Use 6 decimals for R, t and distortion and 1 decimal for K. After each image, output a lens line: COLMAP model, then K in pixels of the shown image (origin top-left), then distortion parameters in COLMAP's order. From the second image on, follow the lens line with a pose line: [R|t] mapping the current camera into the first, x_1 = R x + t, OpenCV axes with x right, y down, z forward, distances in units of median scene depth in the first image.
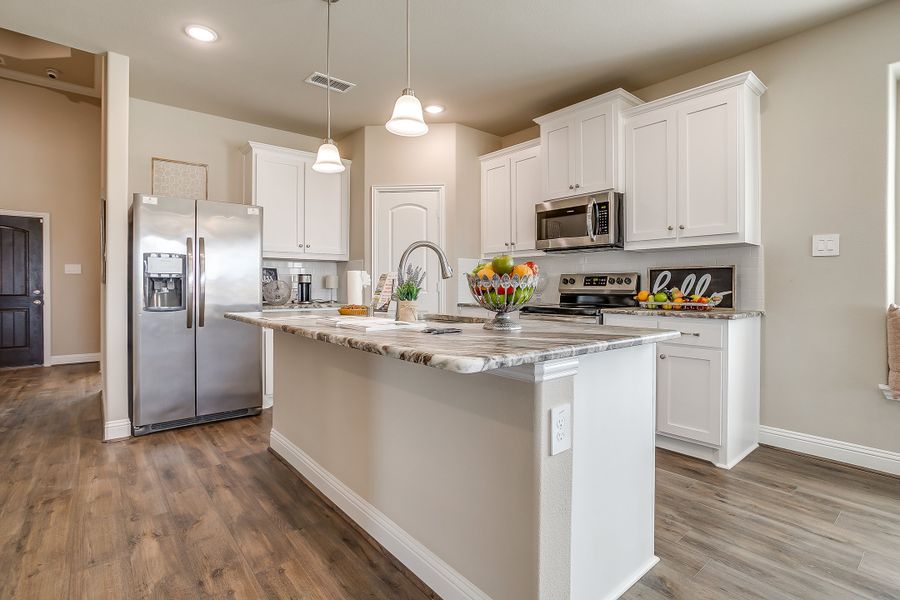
lens RADIAL K [[430.9, 0, 448.1], [0, 430.9, 293.4], [0, 0, 1]] dist [-0.028597, 0.006030]
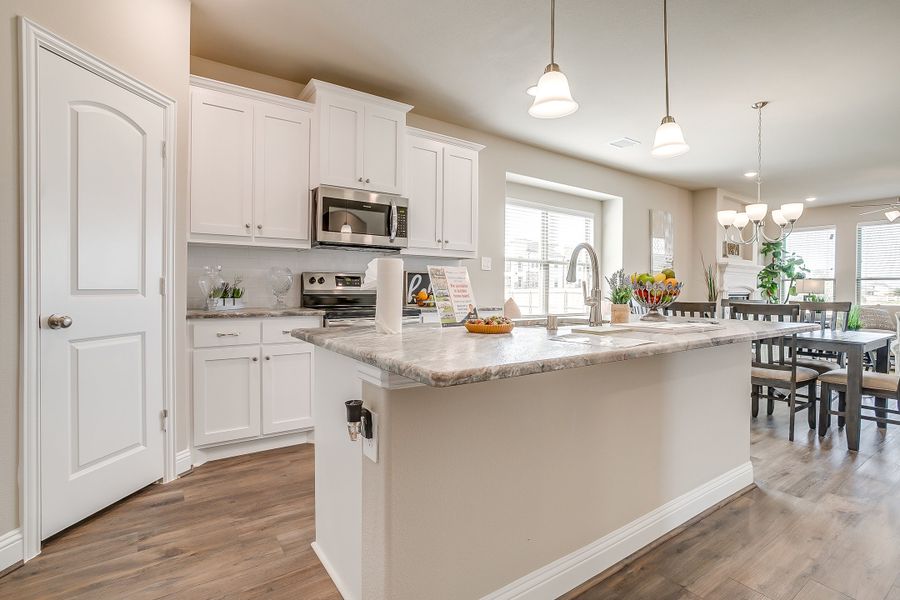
lens RADIAL K [[430.9, 0, 446.1], [0, 430.9, 300.8], [0, 0, 1]] dist [-0.028597, 0.006030]
pose [[0.099455, -0.031315, 0.994549, -0.676511], [0.006413, 0.999504, 0.030830, -0.014388], [-0.995021, 0.003312, 0.099606, 0.782164]]
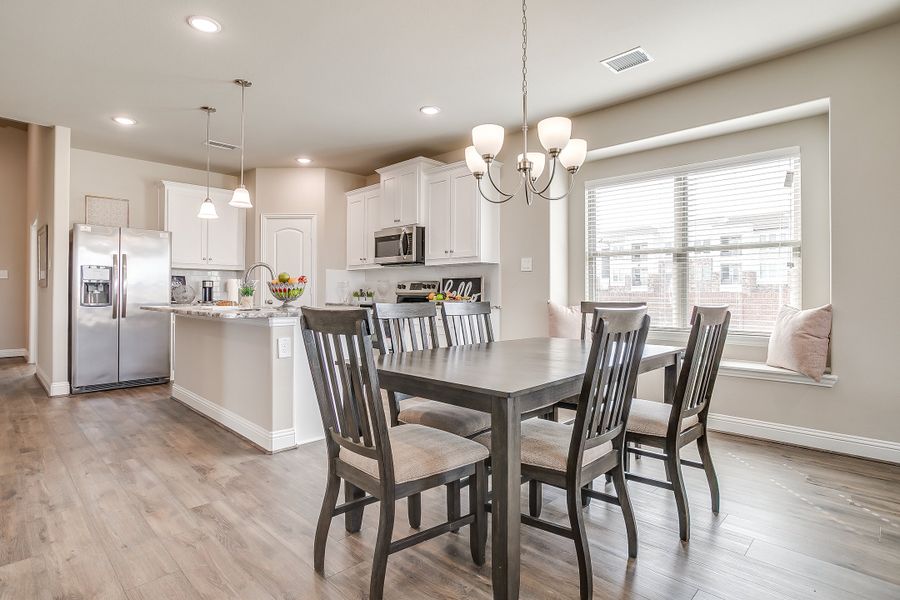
lens RADIAL K [[465.7, 0, 444.2], [0, 465.7, 294.9], [0, 0, 1]] dist [-0.007177, 0.001933]
pose [[0.996240, 0.001532, 0.086628, 0.338456], [-0.000547, 0.999935, -0.011392, 0.019290], [-0.086640, 0.011302, 0.996176, -0.610635]]
